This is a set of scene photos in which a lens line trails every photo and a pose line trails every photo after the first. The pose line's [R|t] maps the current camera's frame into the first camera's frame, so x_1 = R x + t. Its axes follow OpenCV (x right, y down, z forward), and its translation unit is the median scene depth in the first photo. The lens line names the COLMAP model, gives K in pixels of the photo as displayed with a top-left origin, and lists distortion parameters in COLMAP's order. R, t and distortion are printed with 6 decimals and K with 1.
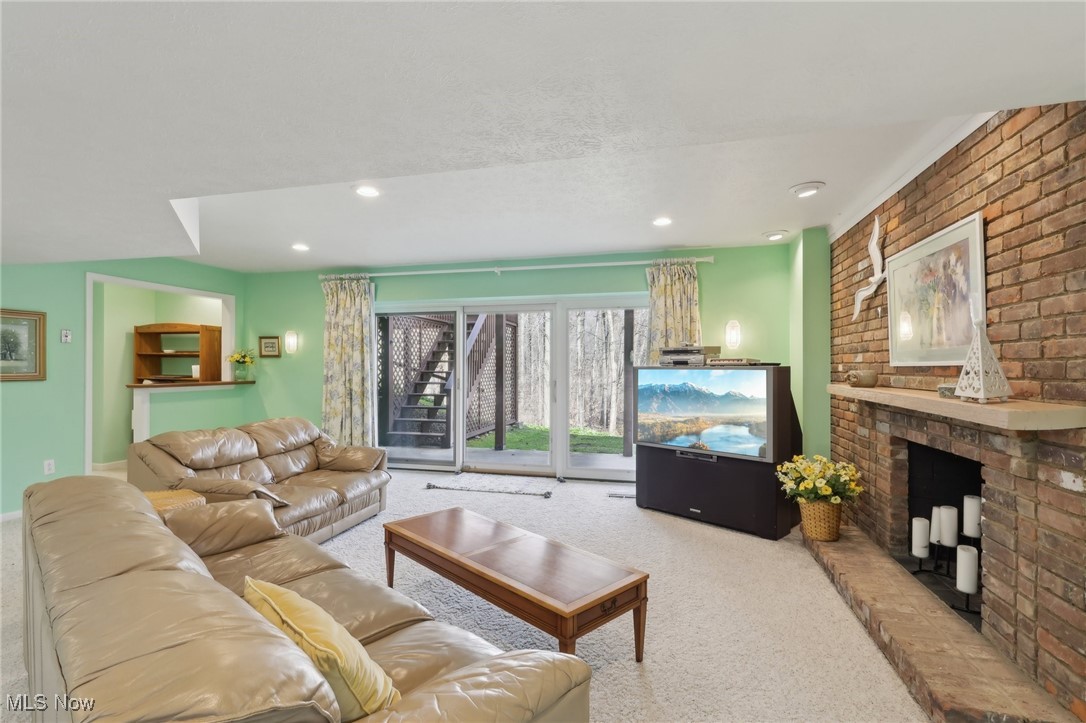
lens RADIAL K [[509.6, 0, 540.4], [0, 509.6, 367.9], [0, 0, 1]] dist [0.000493, 0.000380]
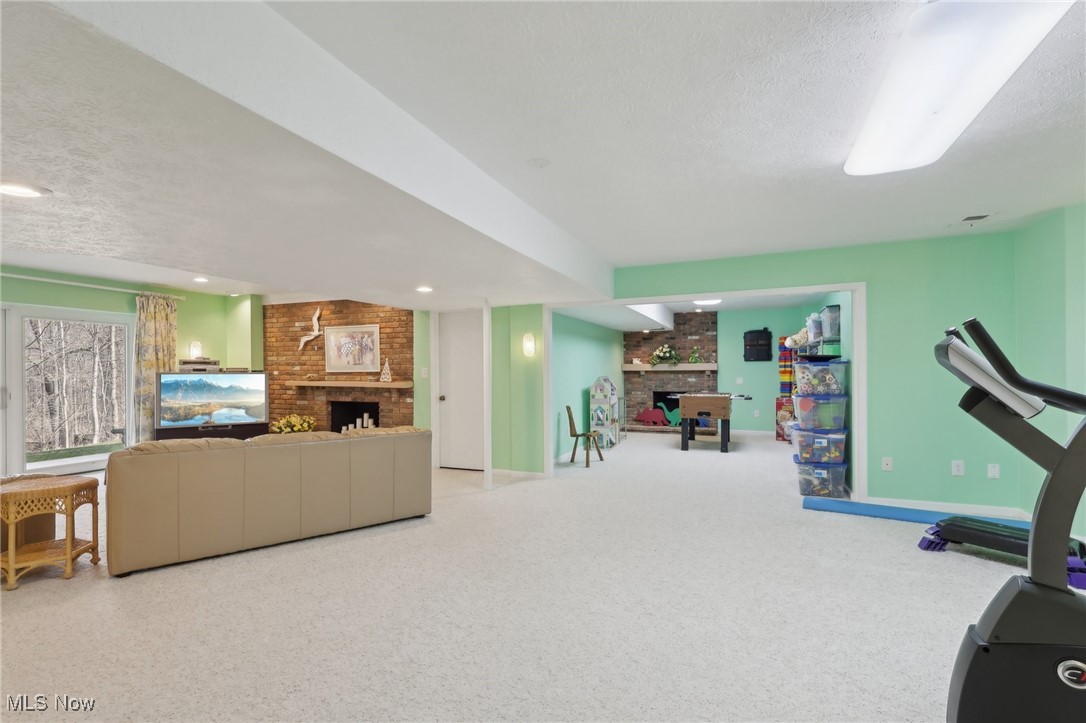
lens RADIAL K [[514.4, 0, 546.7], [0, 514.4, 375.9], [0, 0, 1]] dist [-0.003376, 0.000103]
pose [[0.115509, -0.009502, 0.993261, -1.520753], [0.004560, 0.999949, 0.009036, -0.001573], [-0.993296, 0.003486, 0.115546, -0.294530]]
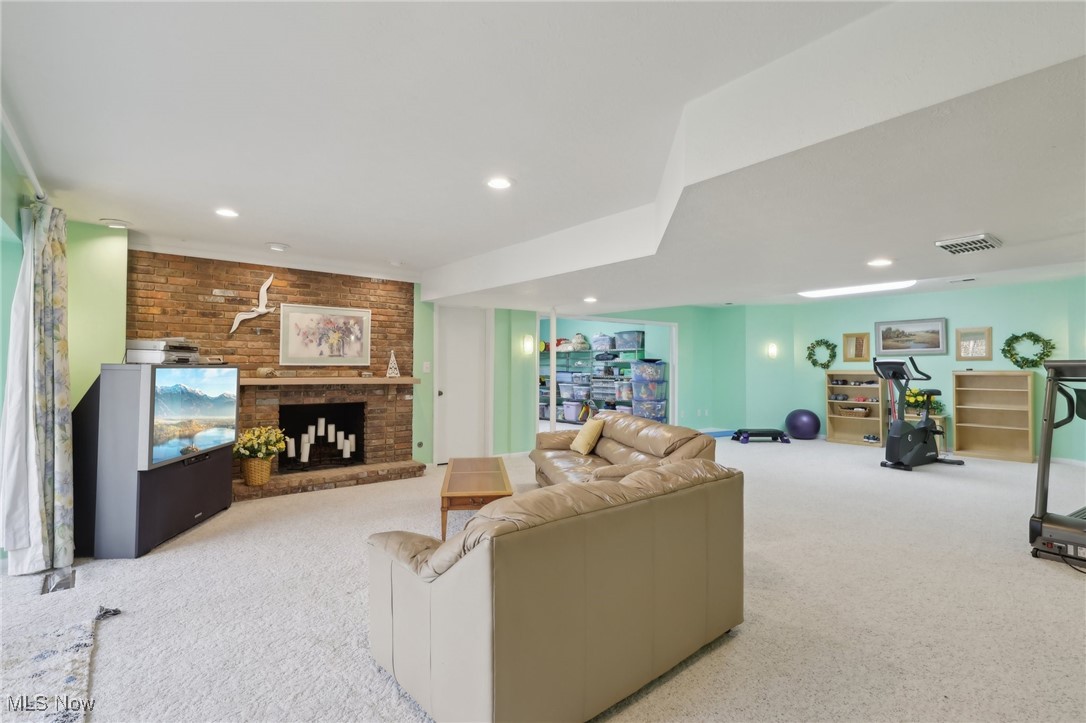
lens RADIAL K [[514.4, 0, 546.7], [0, 514.4, 375.9], [0, 0, 1]] dist [-0.003376, 0.000103]
pose [[-0.812894, -0.017846, 0.582138, -1.019604], [-0.007079, 0.999759, 0.020763, -0.008872], [-0.582369, 0.012757, -0.812825, 1.807840]]
